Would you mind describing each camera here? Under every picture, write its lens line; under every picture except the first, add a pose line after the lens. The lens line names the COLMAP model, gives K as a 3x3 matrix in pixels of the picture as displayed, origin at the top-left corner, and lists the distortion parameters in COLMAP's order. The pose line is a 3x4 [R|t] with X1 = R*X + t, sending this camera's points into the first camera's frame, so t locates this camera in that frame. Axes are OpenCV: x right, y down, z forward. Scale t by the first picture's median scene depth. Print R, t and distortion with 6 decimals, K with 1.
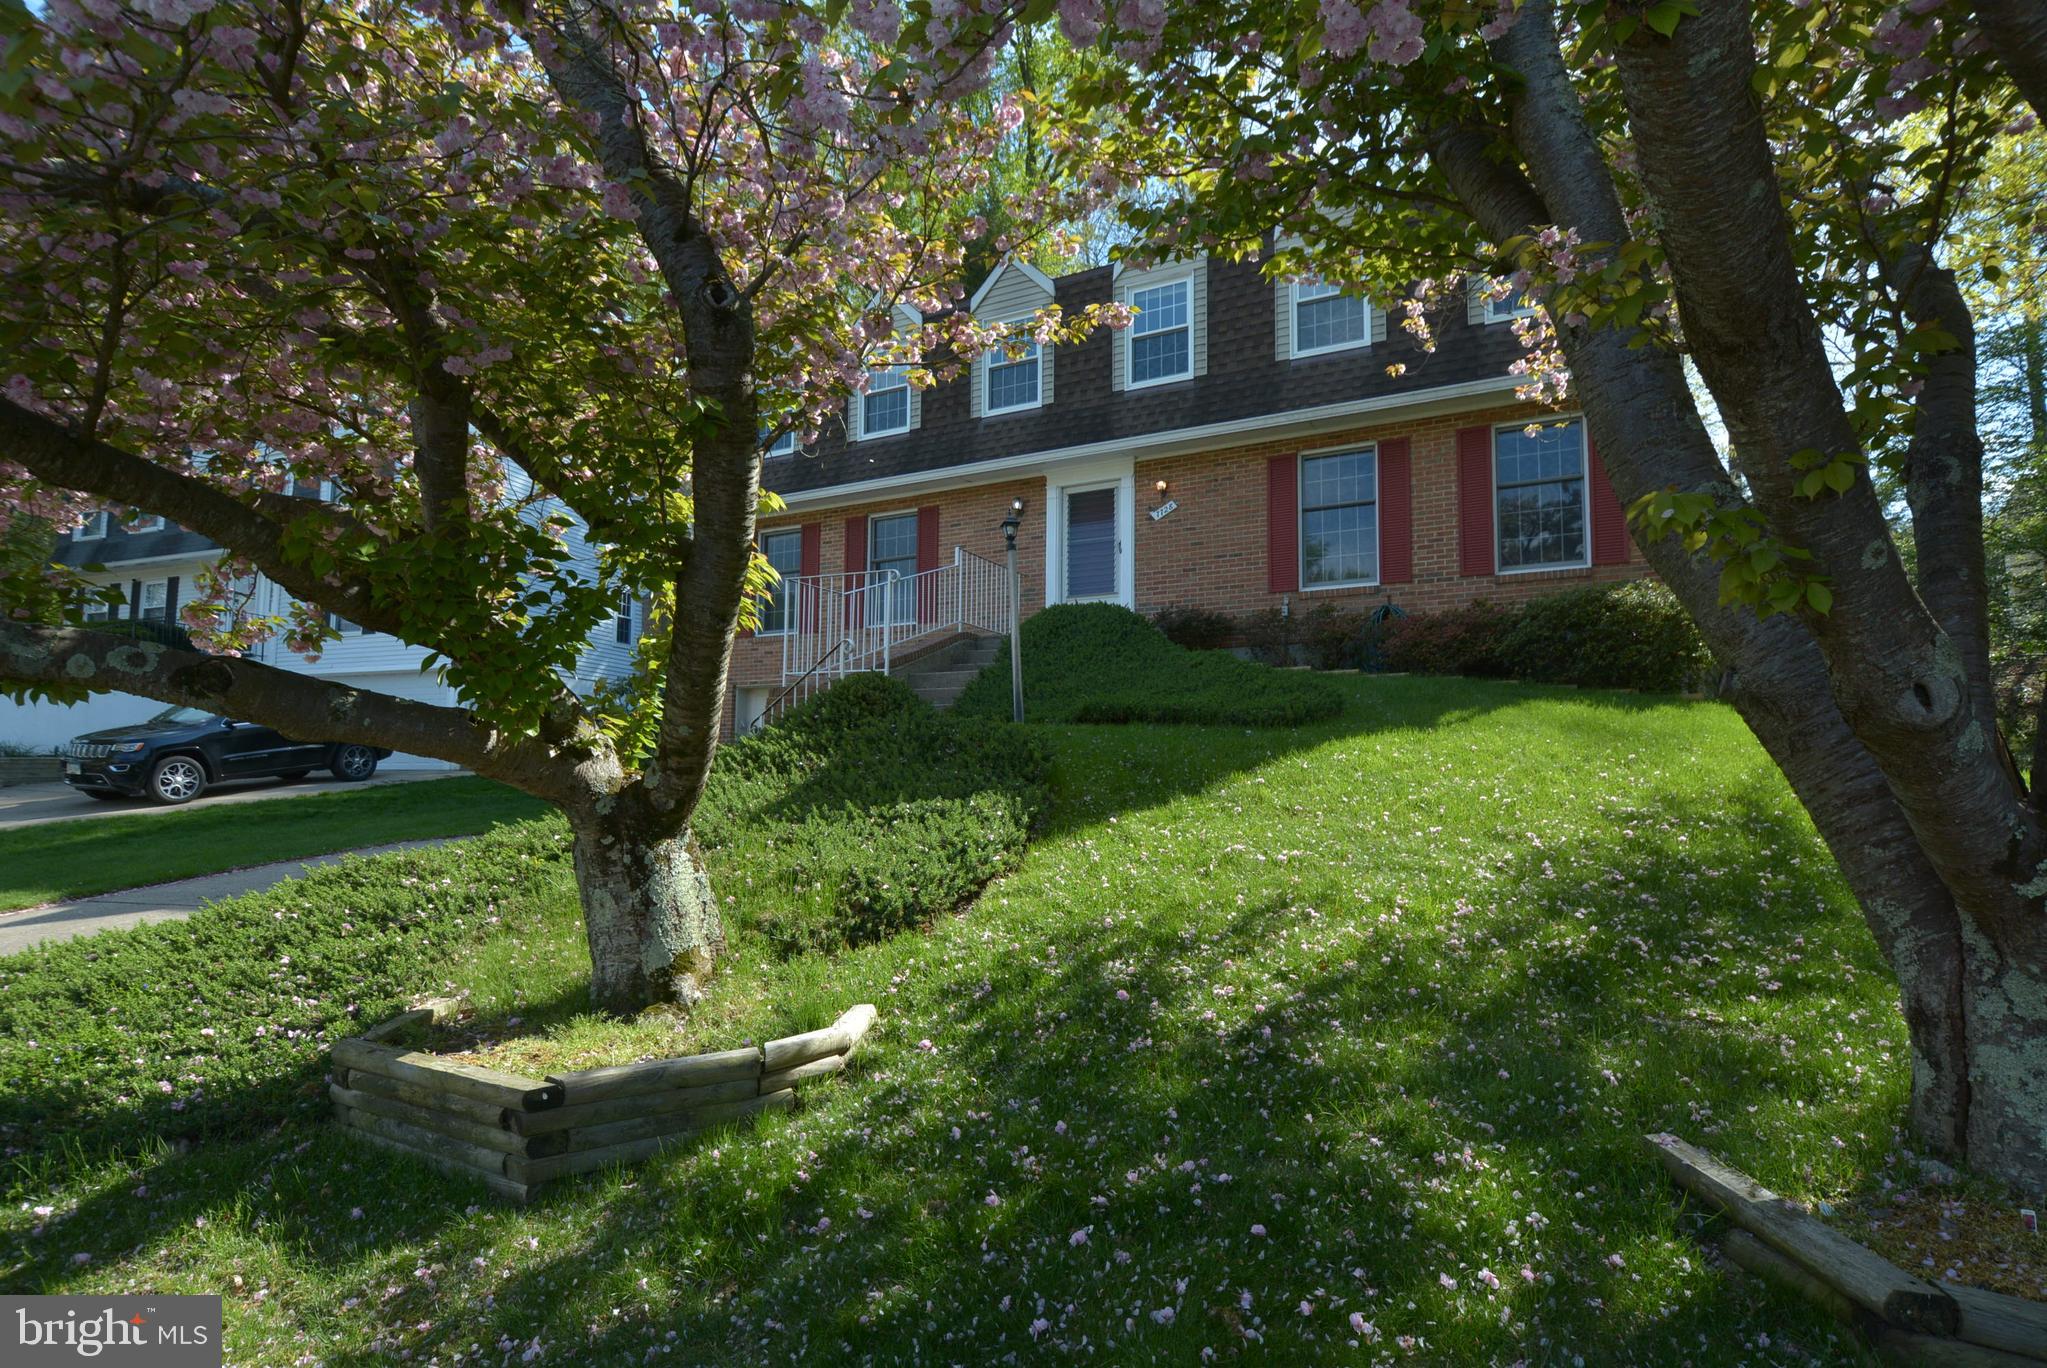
lens RADIAL K [[1047.1, 0, 1036.7], [0, 1047.1, 706.5], [0, 0, 1]] dist [0.014602, -0.023373]
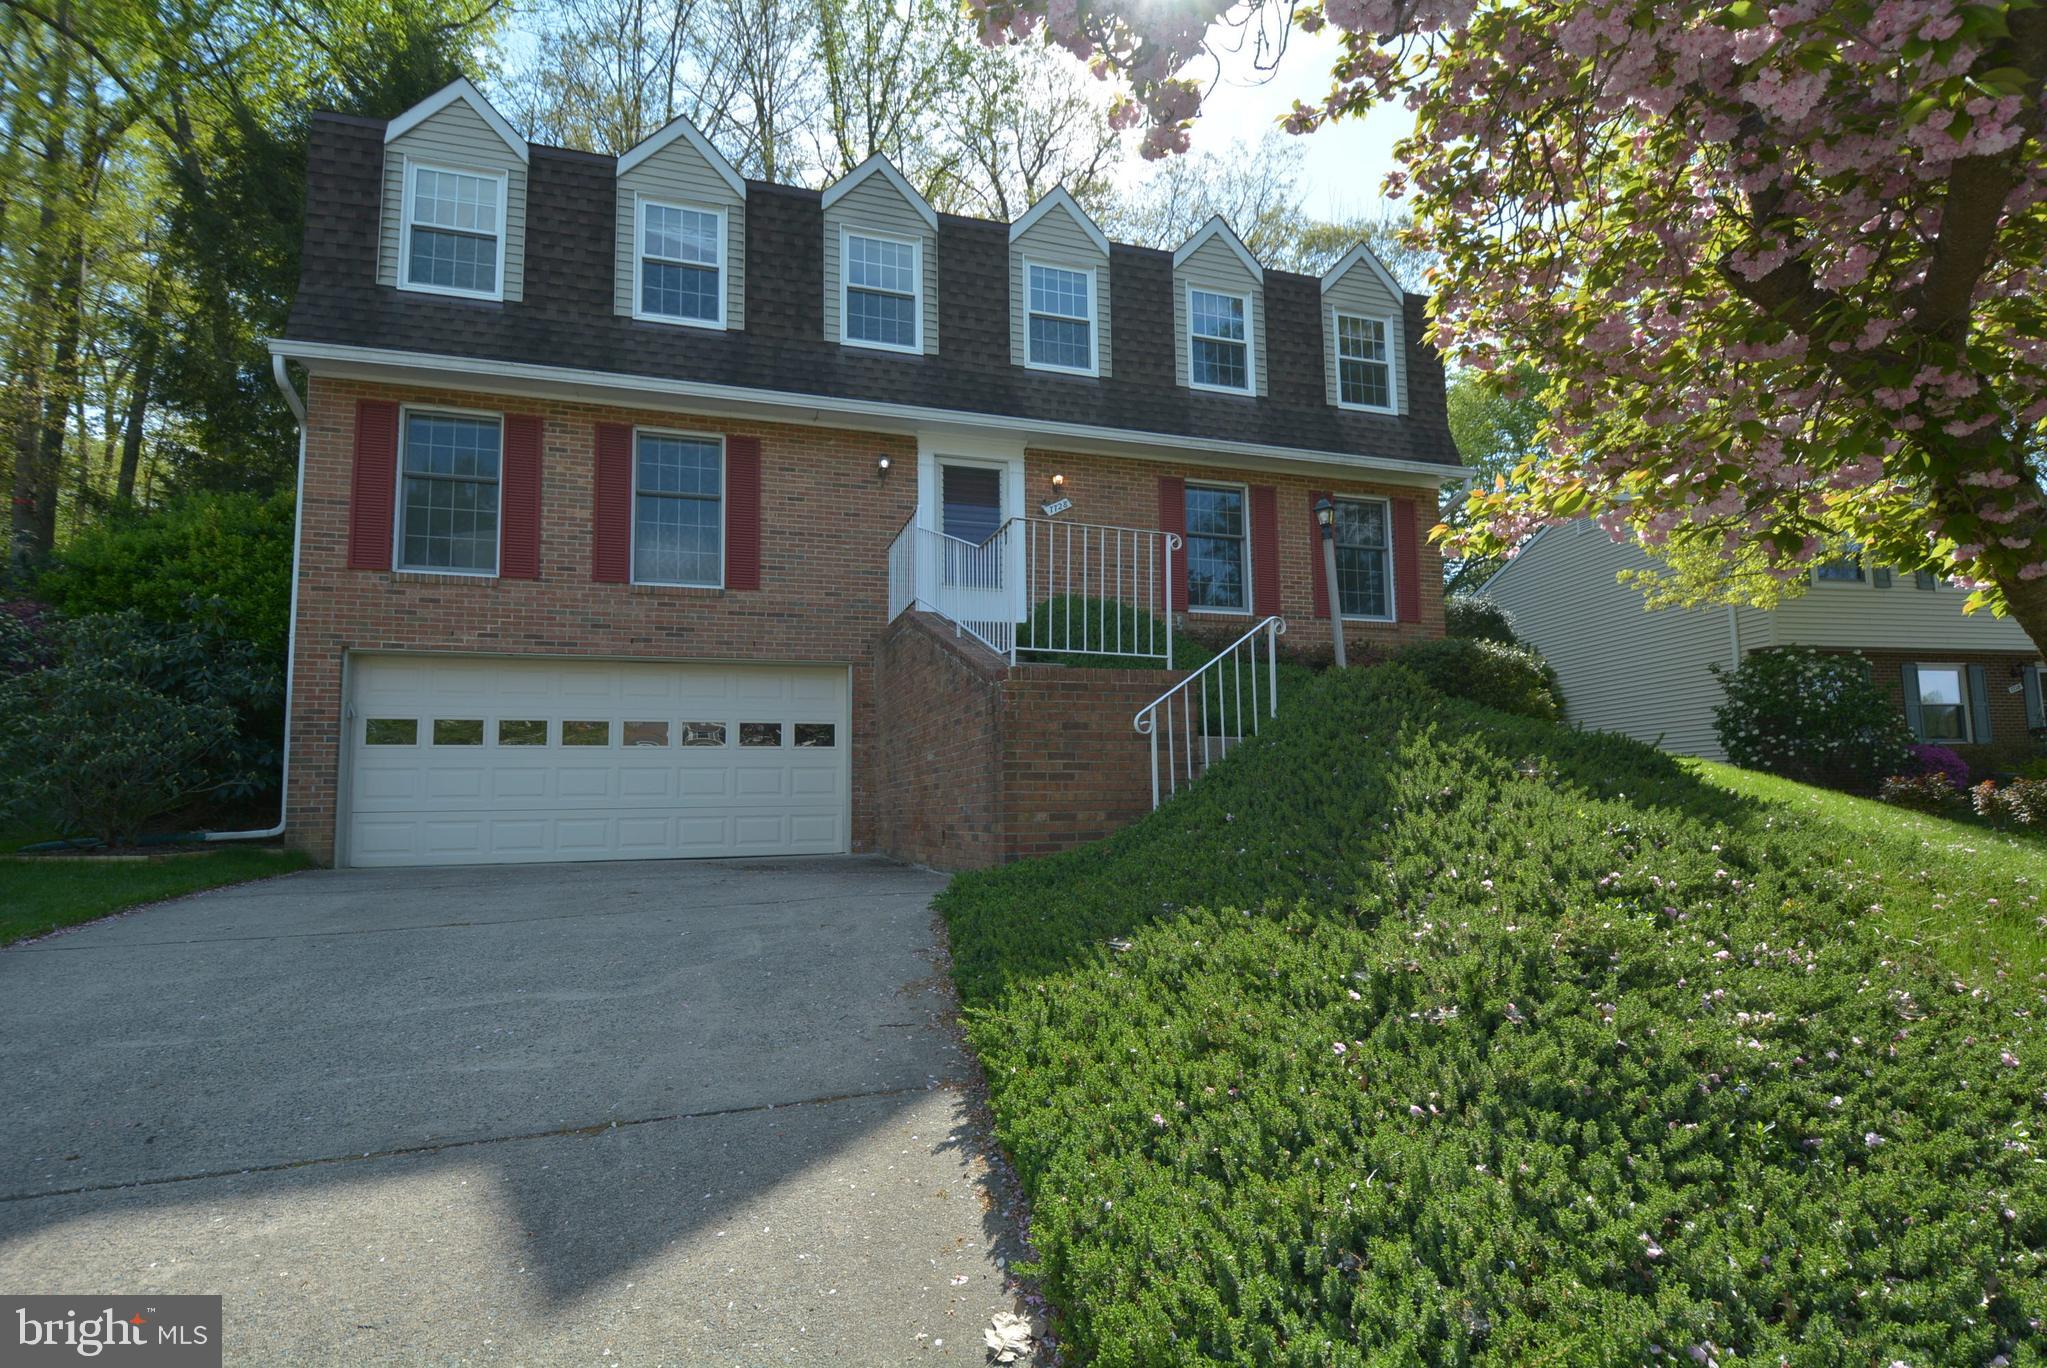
lens RADIAL K [[1047.1, 0, 1052.3], [0, 1047.1, 710.8], [0, 0, 1]] dist [0.014602, -0.023373]
pose [[0.679621, 0.046251, 0.732104, -0.536671], [-0.037171, 0.998900, -0.028600, 0.020525], [-0.732621, -0.007775, 0.680592, 0.352794]]
